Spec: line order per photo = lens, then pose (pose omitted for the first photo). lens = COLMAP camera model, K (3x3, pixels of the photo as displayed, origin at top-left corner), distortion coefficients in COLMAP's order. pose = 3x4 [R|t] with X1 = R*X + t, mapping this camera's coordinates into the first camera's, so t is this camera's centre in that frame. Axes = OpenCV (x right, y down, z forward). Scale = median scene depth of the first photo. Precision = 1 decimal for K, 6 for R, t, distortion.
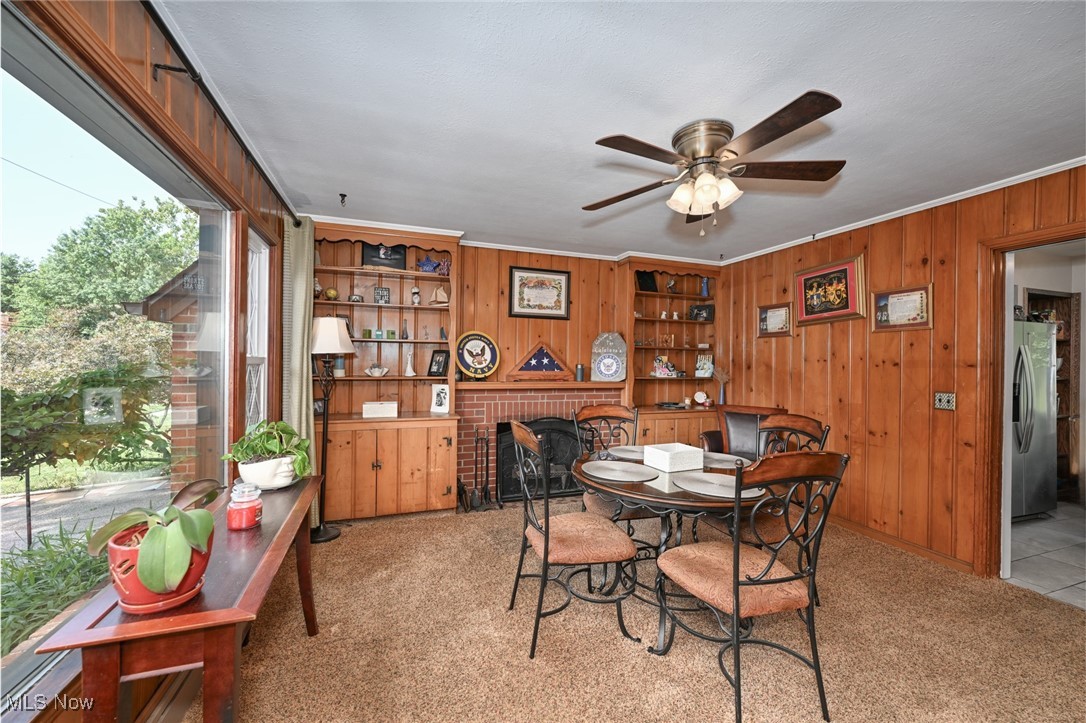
lens RADIAL K [[432.1, 0, 543.6], [0, 432.1, 363.3], [0, 0, 1]] dist [-0.000739, -0.000020]
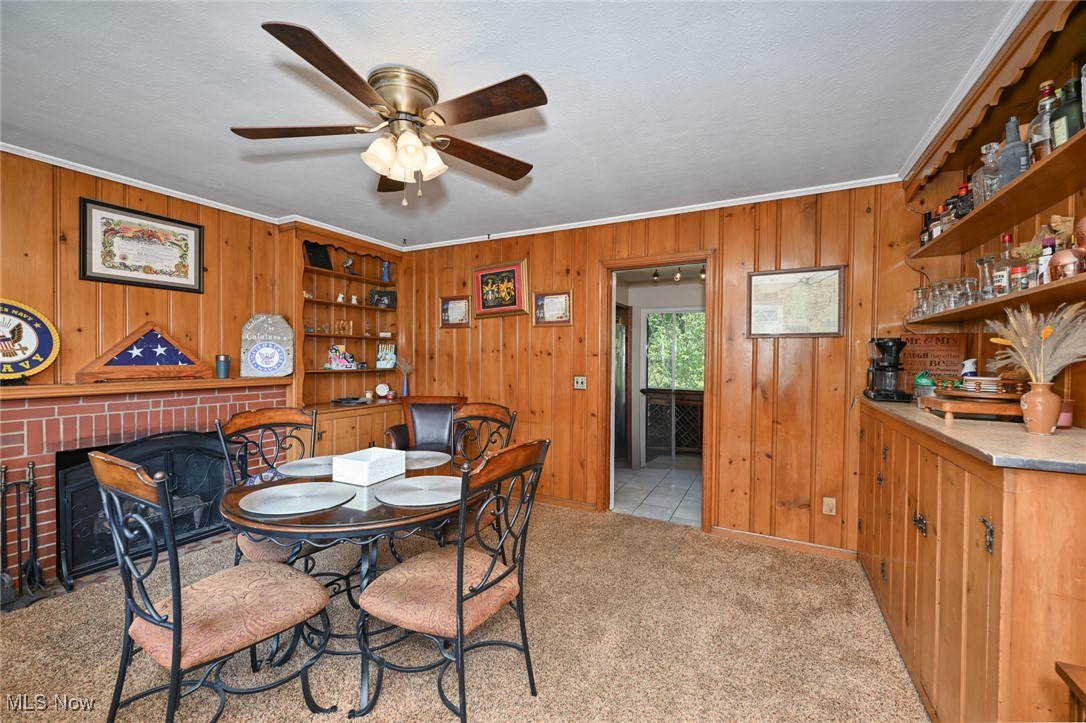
lens RADIAL K [[432.1, 0, 543.6], [0, 432.1, 363.3], [0, 0, 1]] dist [-0.000739, -0.000020]
pose [[0.739485, -0.017156, 0.672954, -0.008849], [0.001492, 0.999715, 0.023846, -0.000661], [-0.673171, -0.016630, 0.739300, 0.111621]]
